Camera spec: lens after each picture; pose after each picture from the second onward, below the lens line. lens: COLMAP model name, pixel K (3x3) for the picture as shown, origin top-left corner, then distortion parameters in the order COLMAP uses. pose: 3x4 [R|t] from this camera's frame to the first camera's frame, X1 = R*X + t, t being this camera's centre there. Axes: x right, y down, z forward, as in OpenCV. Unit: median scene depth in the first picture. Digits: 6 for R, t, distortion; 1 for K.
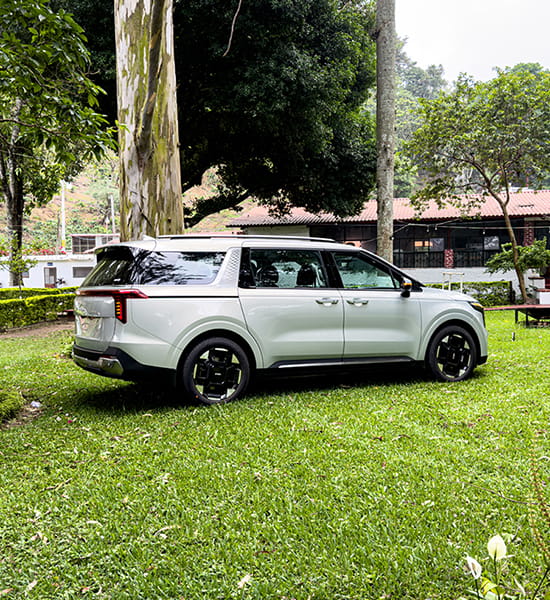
lens RADIAL K [[617.0, 0, 210.2], [0, 617.0, 299.7], [0, 0, 1]] dist [0.188853, -0.309054]
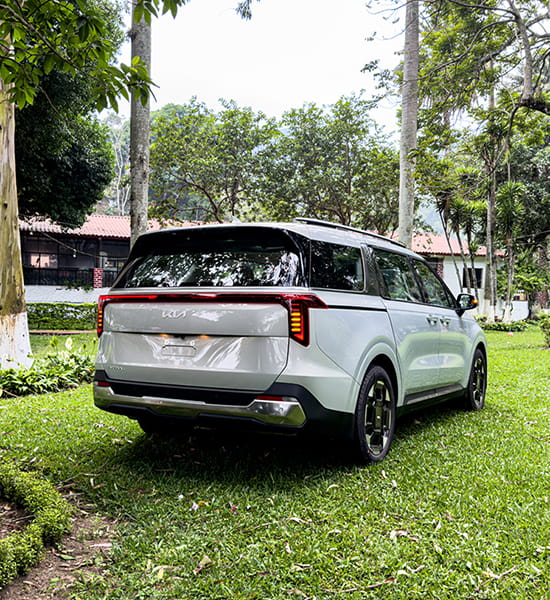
lens RADIAL K [[659.4, 0, 275.0], [0, 659.4, 300.0], [0, 0, 1]] dist [0.177718, -0.374371]
pose [[0.858992, 0.036238, 0.510704, -0.201904], [-0.020643, 0.999132, -0.036173, 0.006137], [-0.511572, 0.020530, 0.858995, 0.163173]]
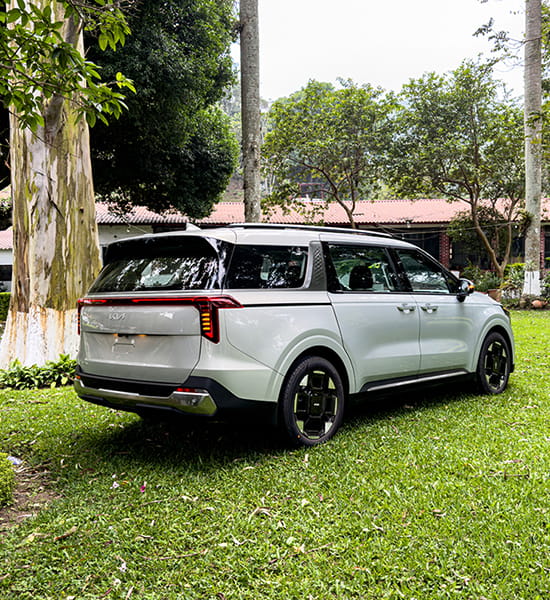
lens RADIAL K [[659.4, 0, 275.0], [0, 659.4, 300.0], [0, 0, 1]] dist [0.177718, -0.374371]
pose [[0.942288, -0.010386, 0.334643, -0.127924], [0.013295, 0.999891, -0.006401, -0.002212], [-0.334540, 0.010481, 0.942323, 0.098444]]
